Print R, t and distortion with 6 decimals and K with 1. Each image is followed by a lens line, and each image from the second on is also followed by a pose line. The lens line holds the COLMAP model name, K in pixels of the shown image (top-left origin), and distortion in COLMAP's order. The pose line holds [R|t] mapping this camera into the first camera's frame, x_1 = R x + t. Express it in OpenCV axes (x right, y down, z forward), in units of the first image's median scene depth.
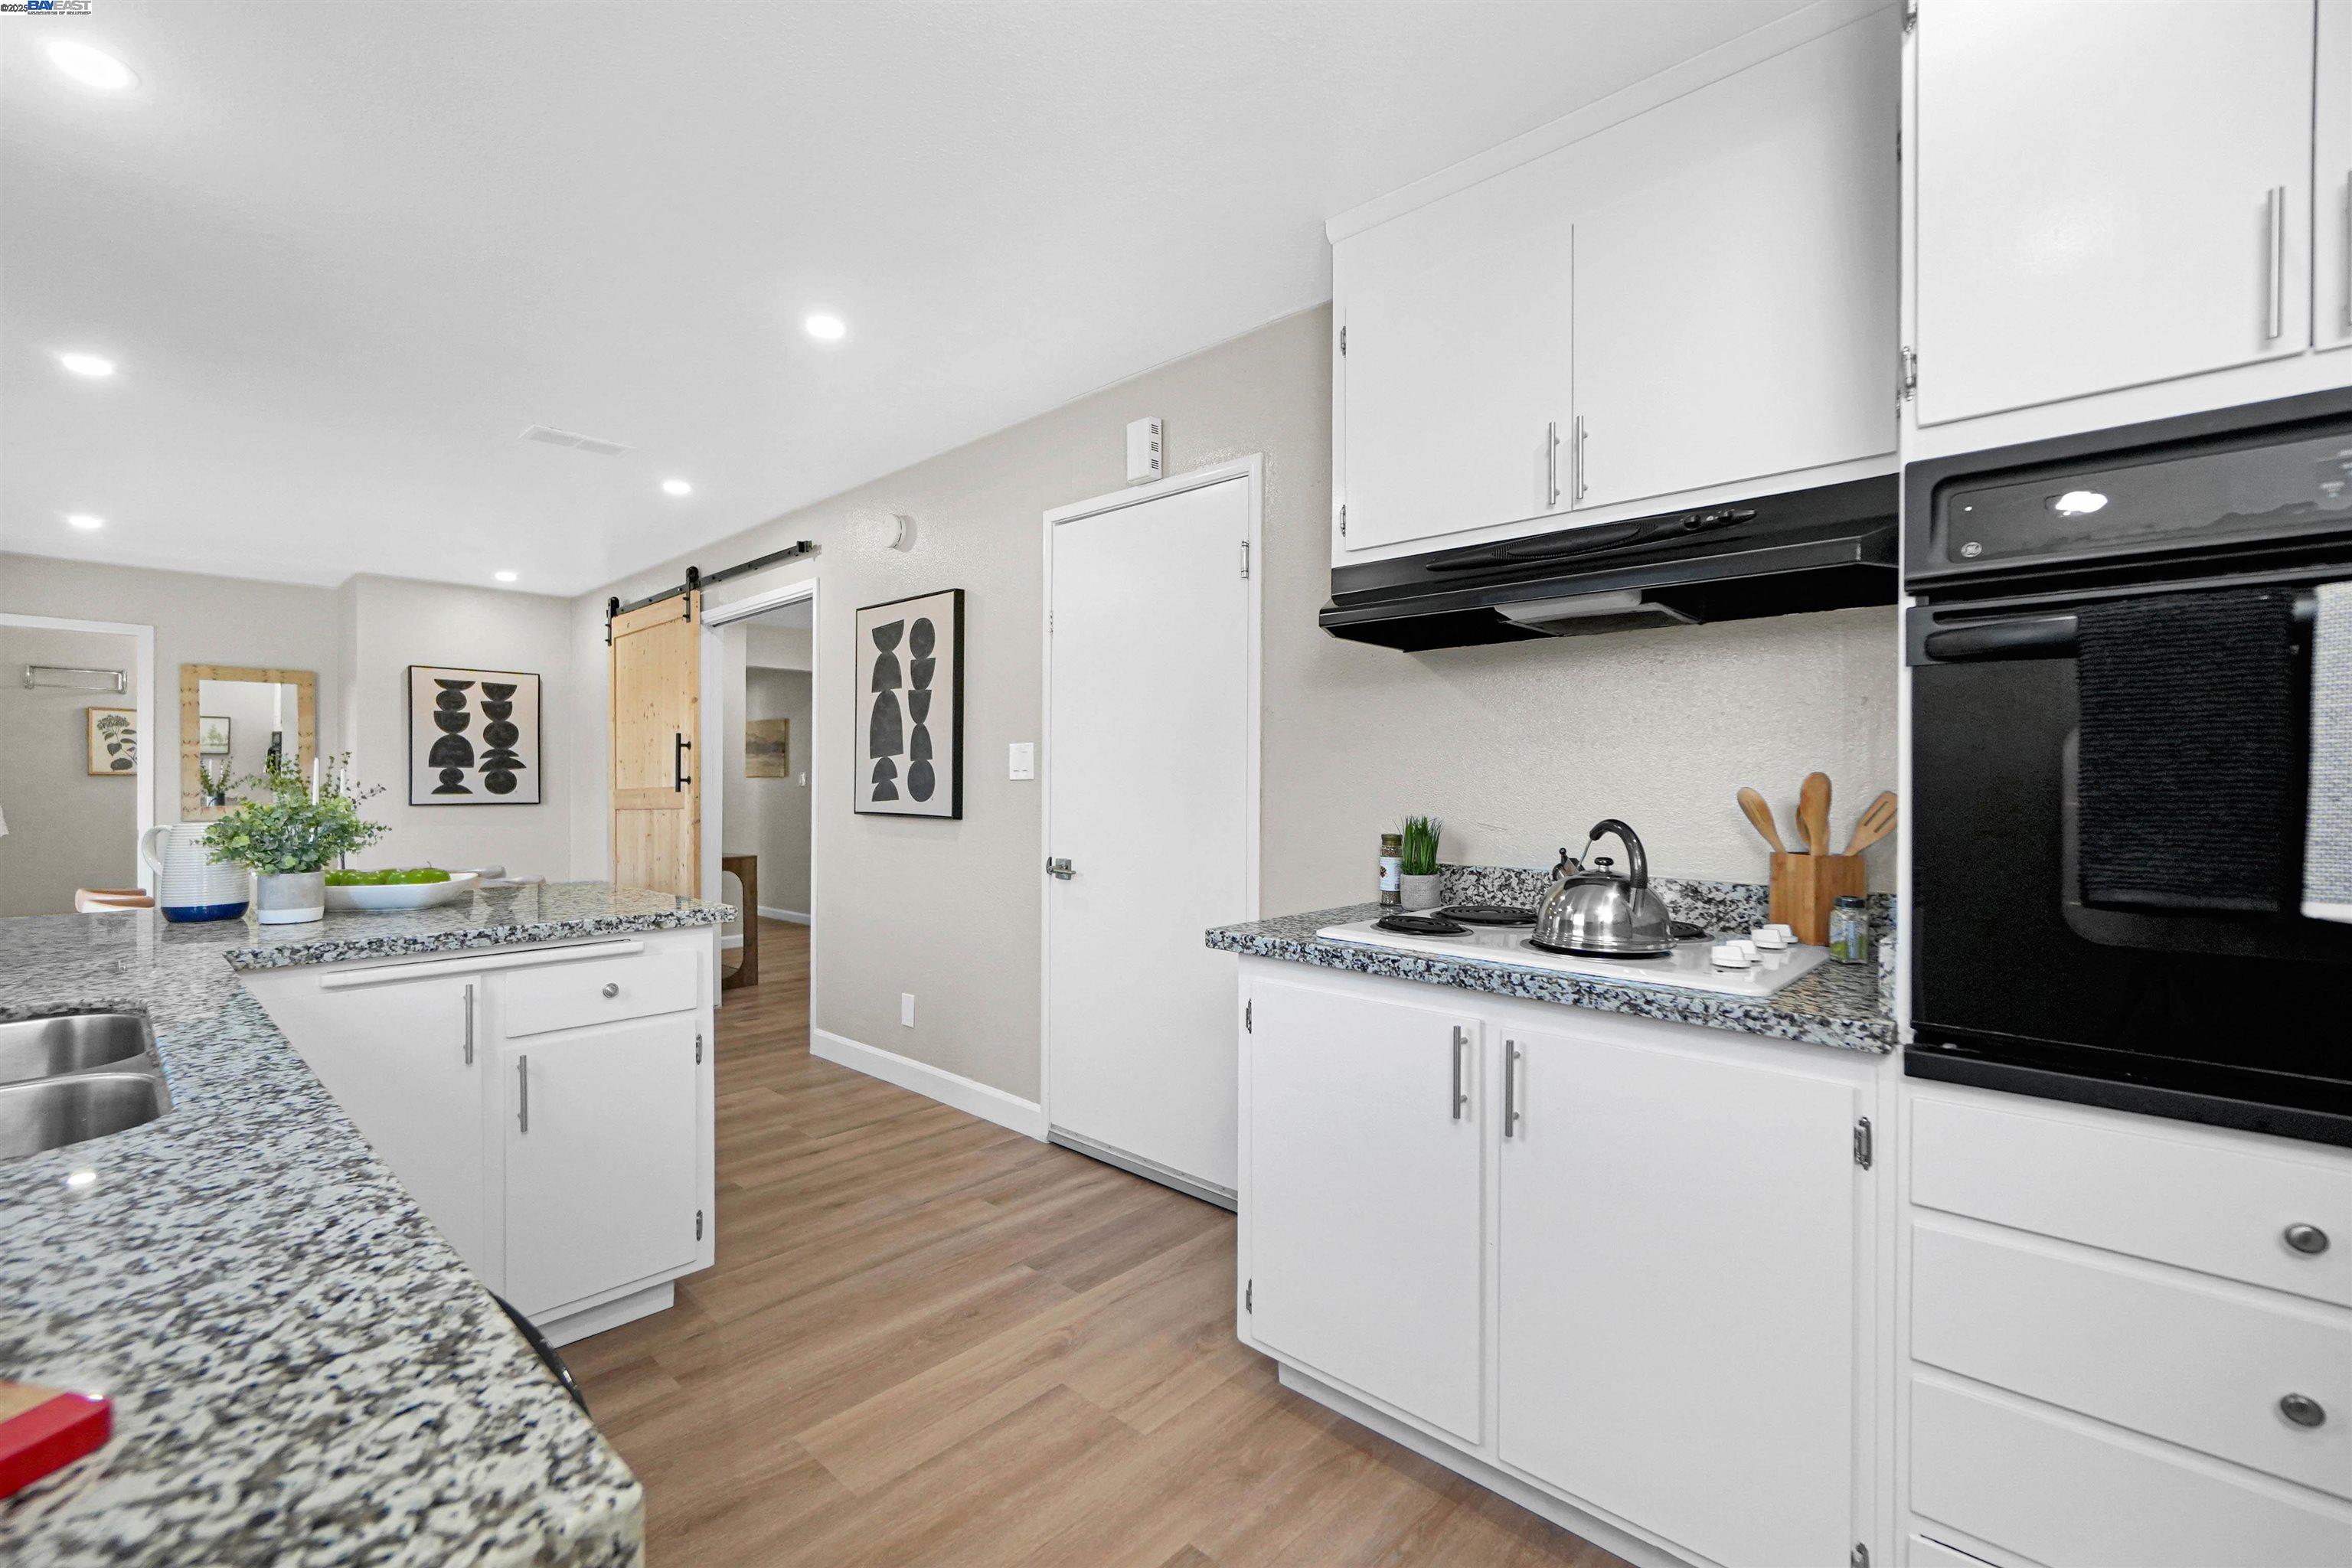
lens RADIAL K [[997.6, 0, 1176.0], [0, 997.6, 784.0], [0, 0, 1]] dist [-0.003221, 0.000001]
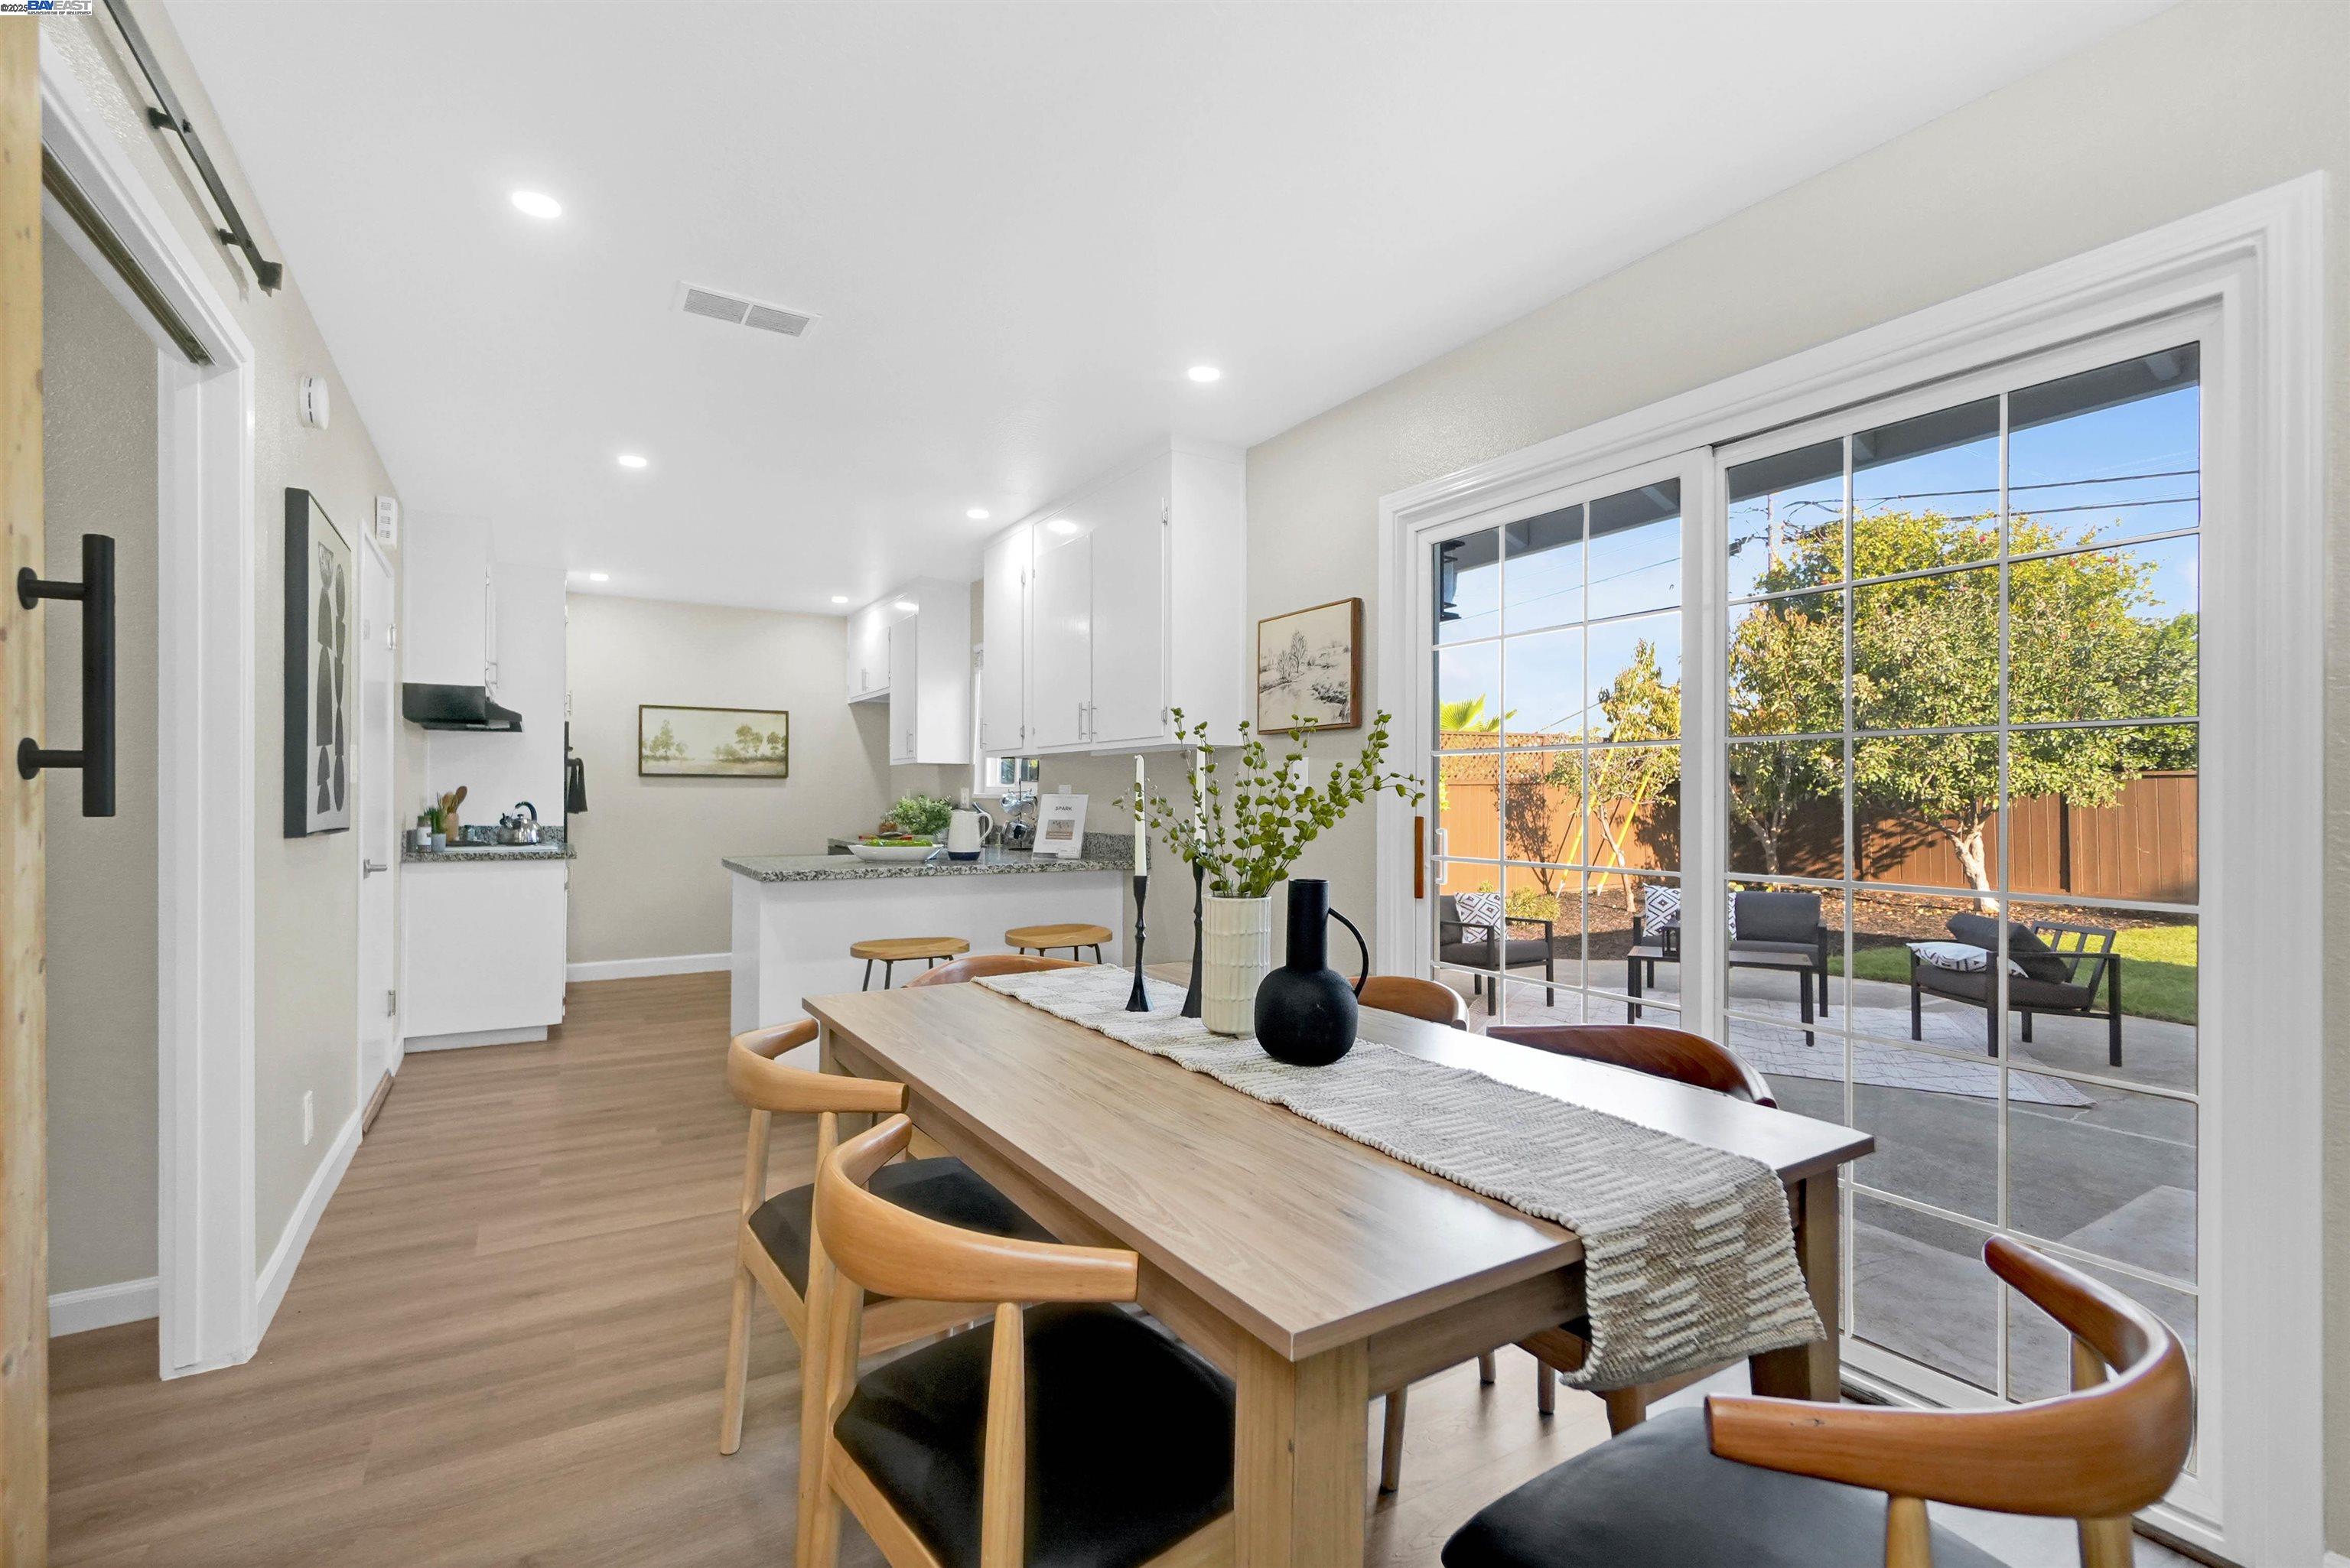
lens RADIAL K [[1040.2, 0, 1175.0], [0, 1040.2, 784.0], [0, 0, 1]] dist [-0.000434, -0.000151]
pose [[-0.960932, -0.005006, 0.276739, -1.040735], [-0.007139, 0.999952, -0.006700, -0.000881], [-0.276692, -0.008414, -0.960922, 1.534615]]
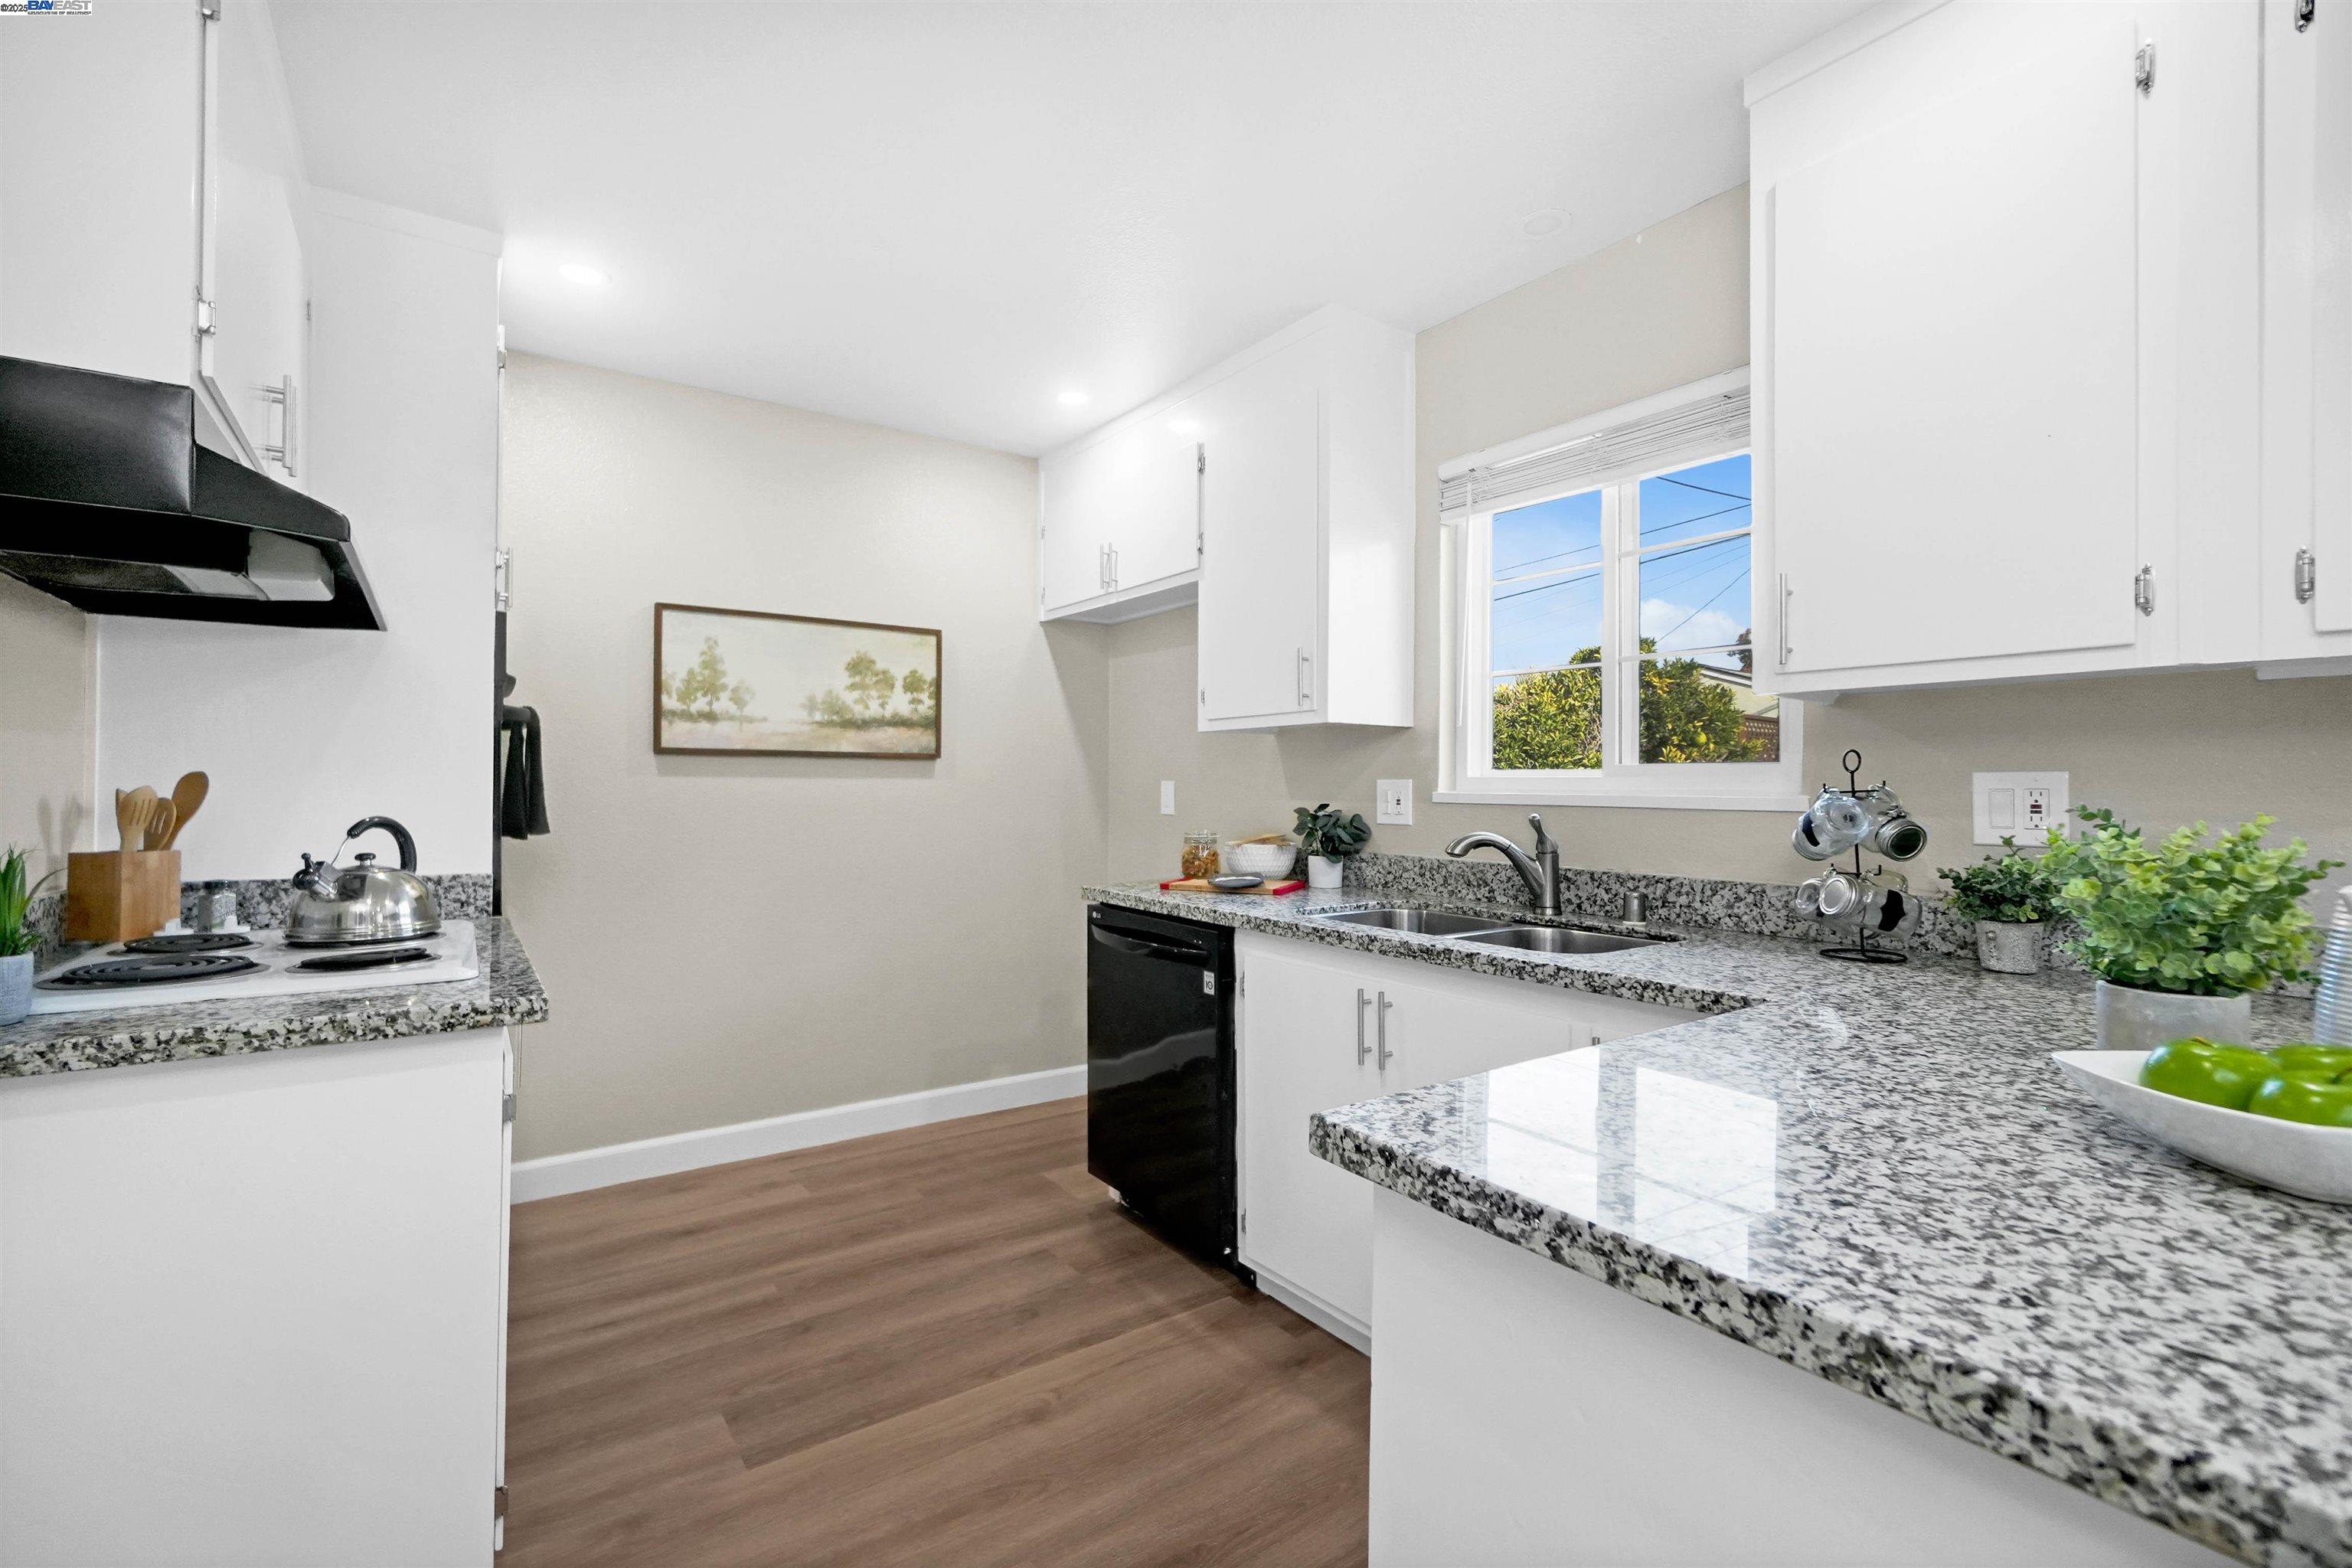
lens RADIAL K [[1014.8, 0, 1158.4], [0, 1014.8, 778.8], [0, 0, 1]] dist [0.001092, 0.000428]
pose [[-0.975104, -0.008614, 0.221582, -0.248945], [-0.009823, 0.999942, -0.004356, 0.000593], [-0.221531, -0.006424, -0.975132, 0.791927]]
